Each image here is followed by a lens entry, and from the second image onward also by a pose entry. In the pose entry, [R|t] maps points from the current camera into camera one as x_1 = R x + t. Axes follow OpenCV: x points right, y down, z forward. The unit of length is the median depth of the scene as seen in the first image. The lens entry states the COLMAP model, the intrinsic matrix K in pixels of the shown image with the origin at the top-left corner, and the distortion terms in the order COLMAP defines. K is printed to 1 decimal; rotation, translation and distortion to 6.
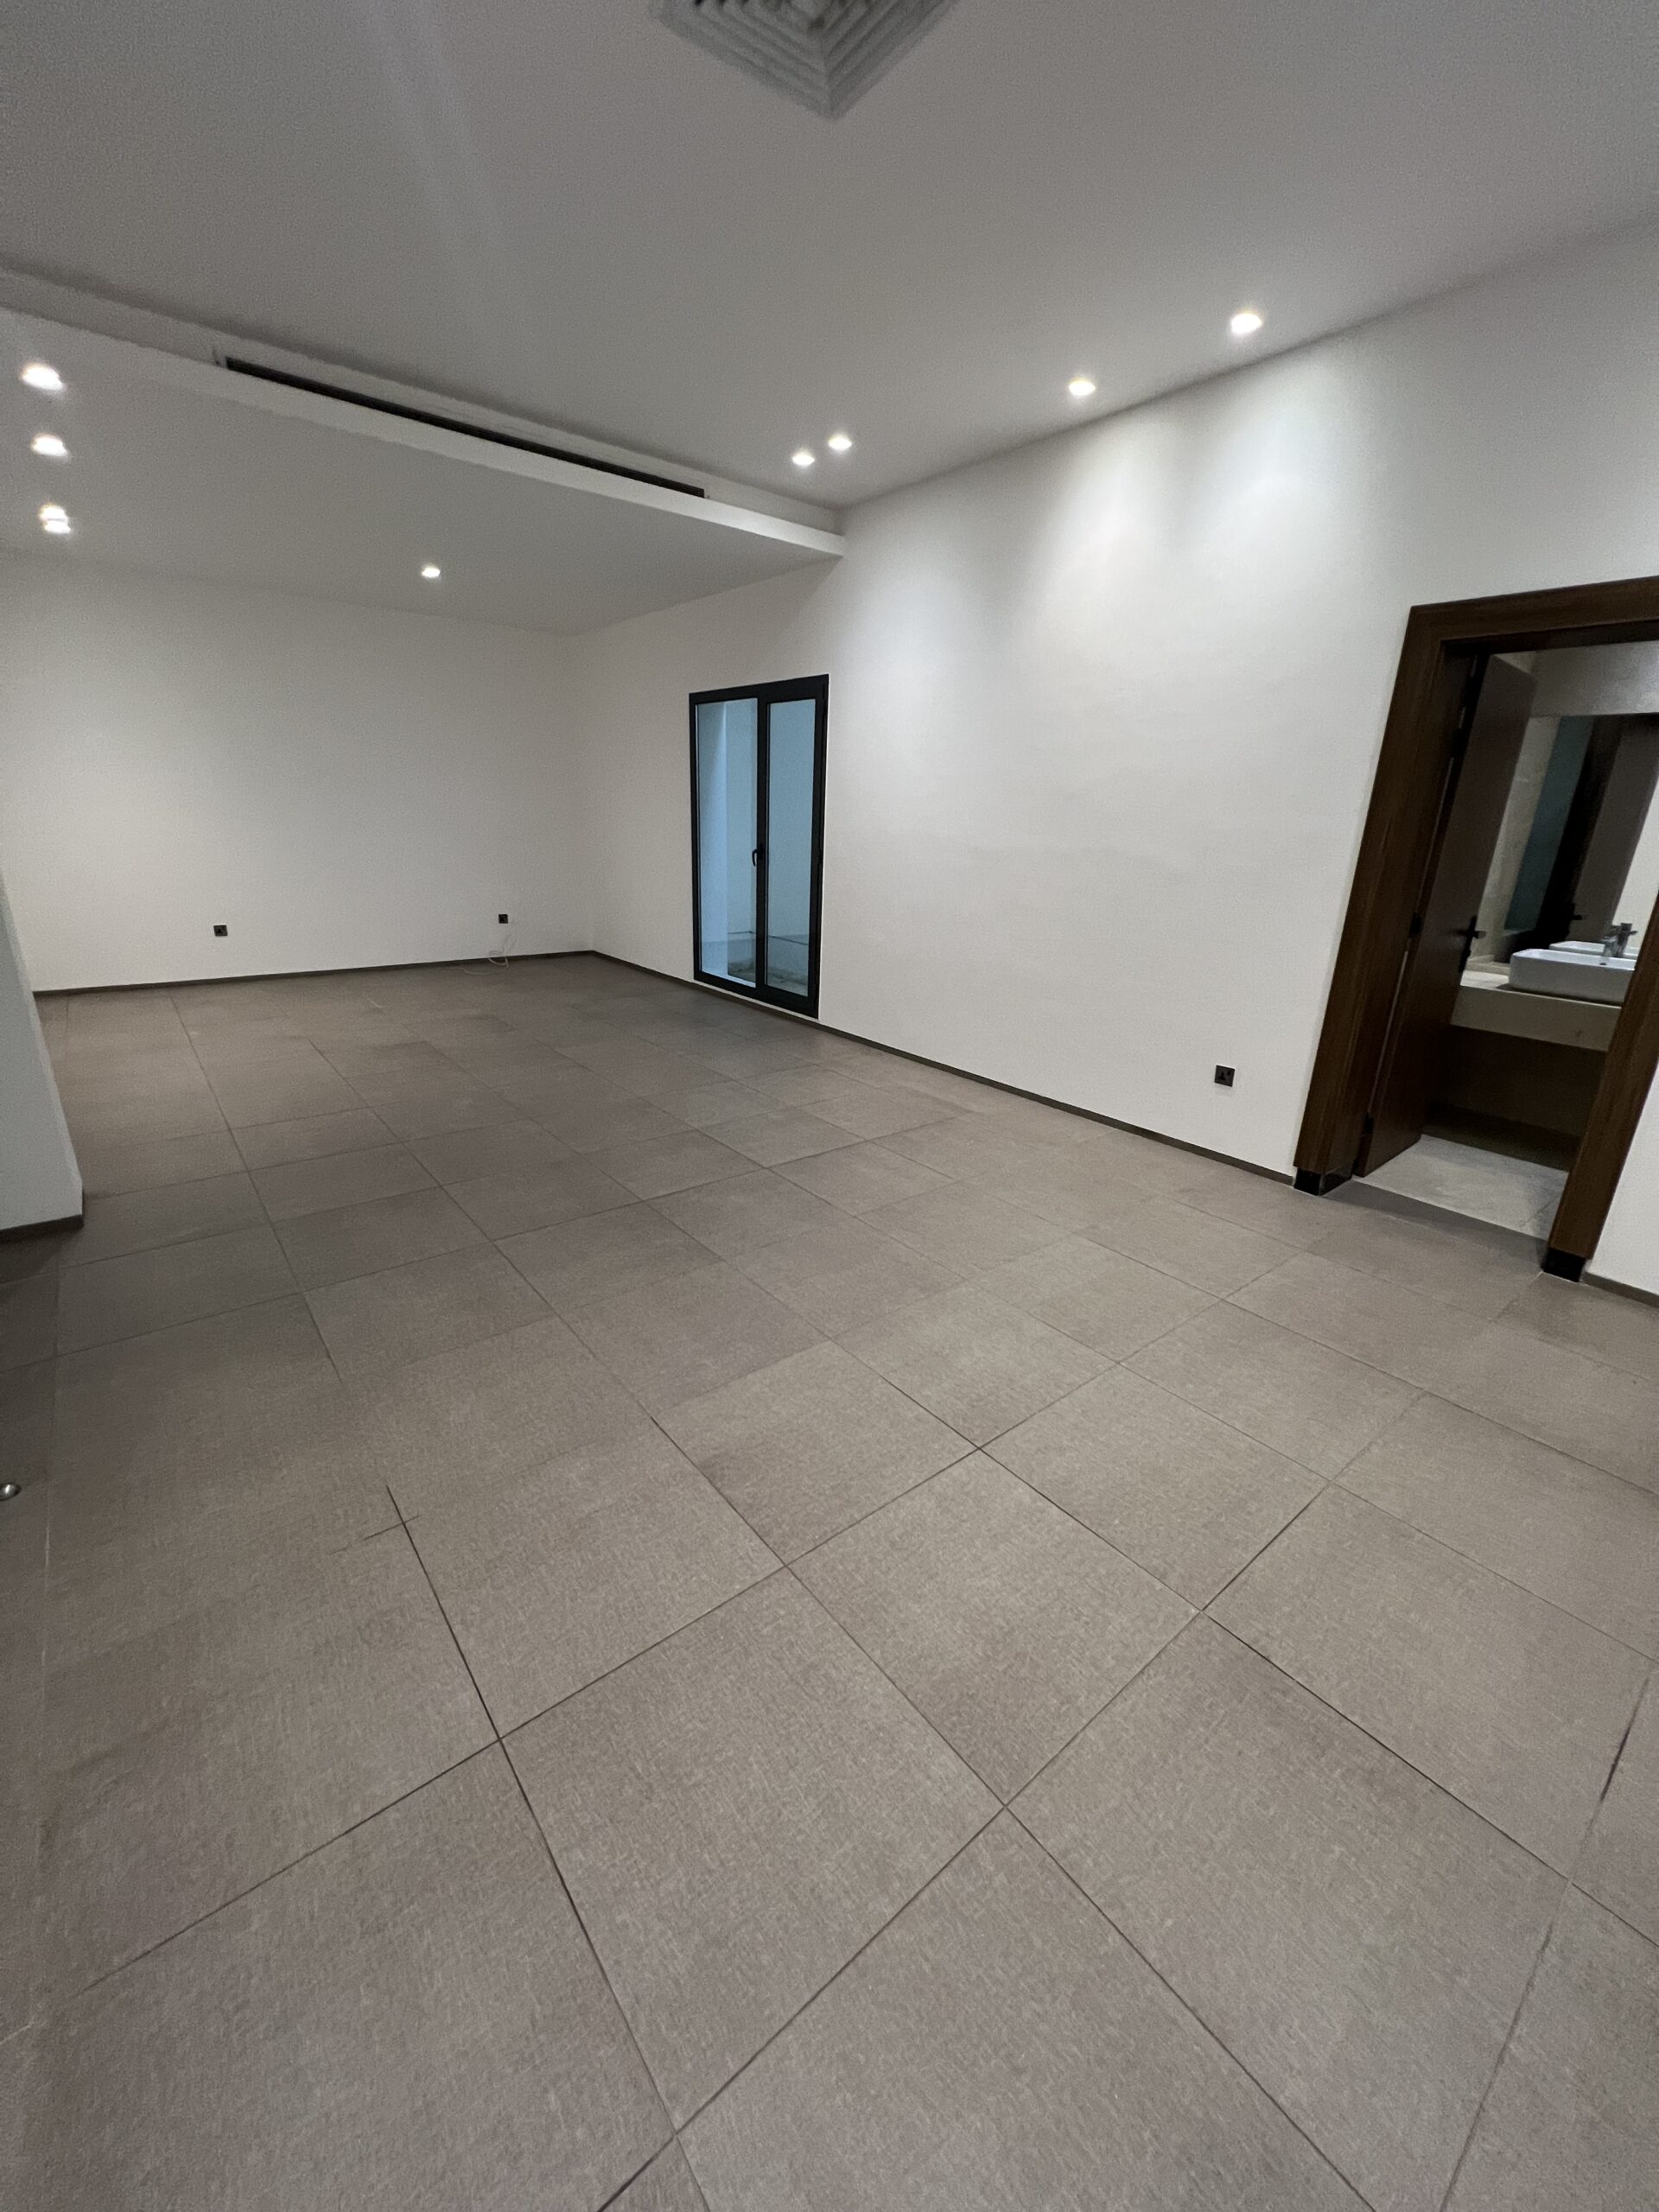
lens RADIAL K [[880.6, 0, 836.1], [0, 880.6, 1108.9], [0, 0, 1]] dist [-0.003207, 0.001084]
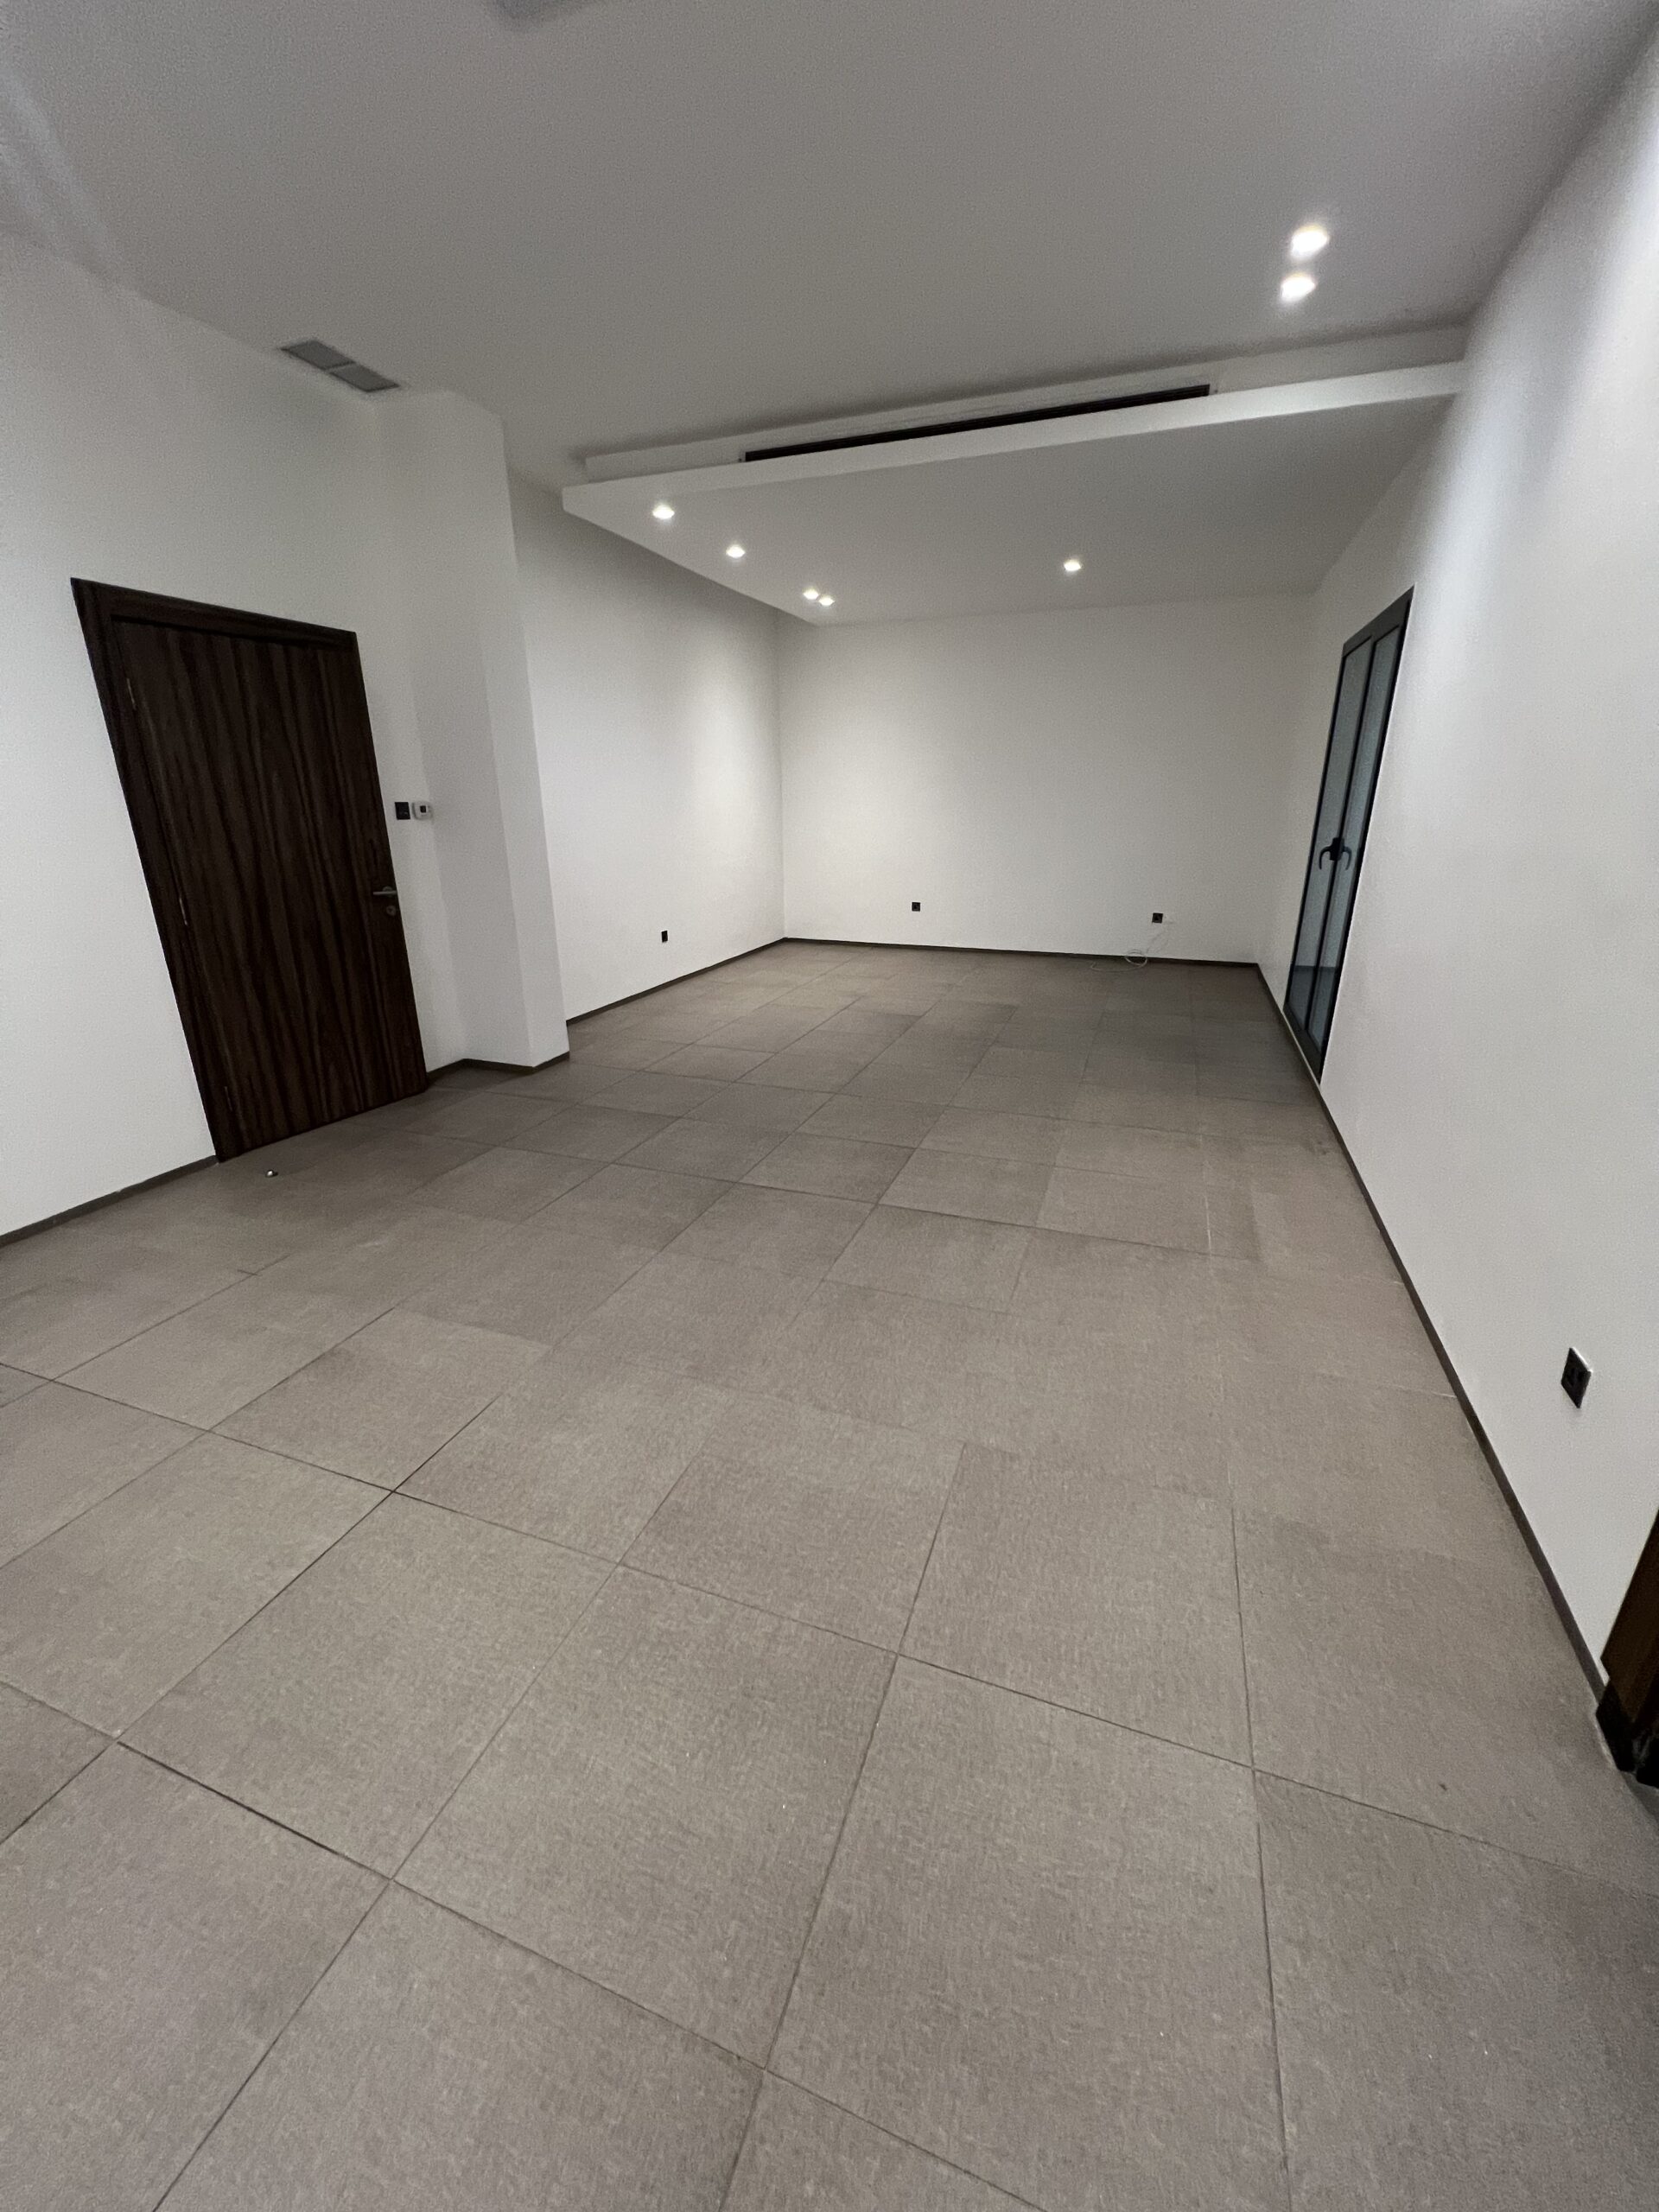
lens RADIAL K [[880.6, 0, 830.6], [0, 880.6, 1108.0], [0, 0, 1]] dist [-0.003207, 0.001084]
pose [[0.515791, 0.257787, -0.817010, 0.586801], [-0.256268, 0.956415, 0.139987, -0.134661], [0.817488, 0.137169, 0.559373, 0.455102]]
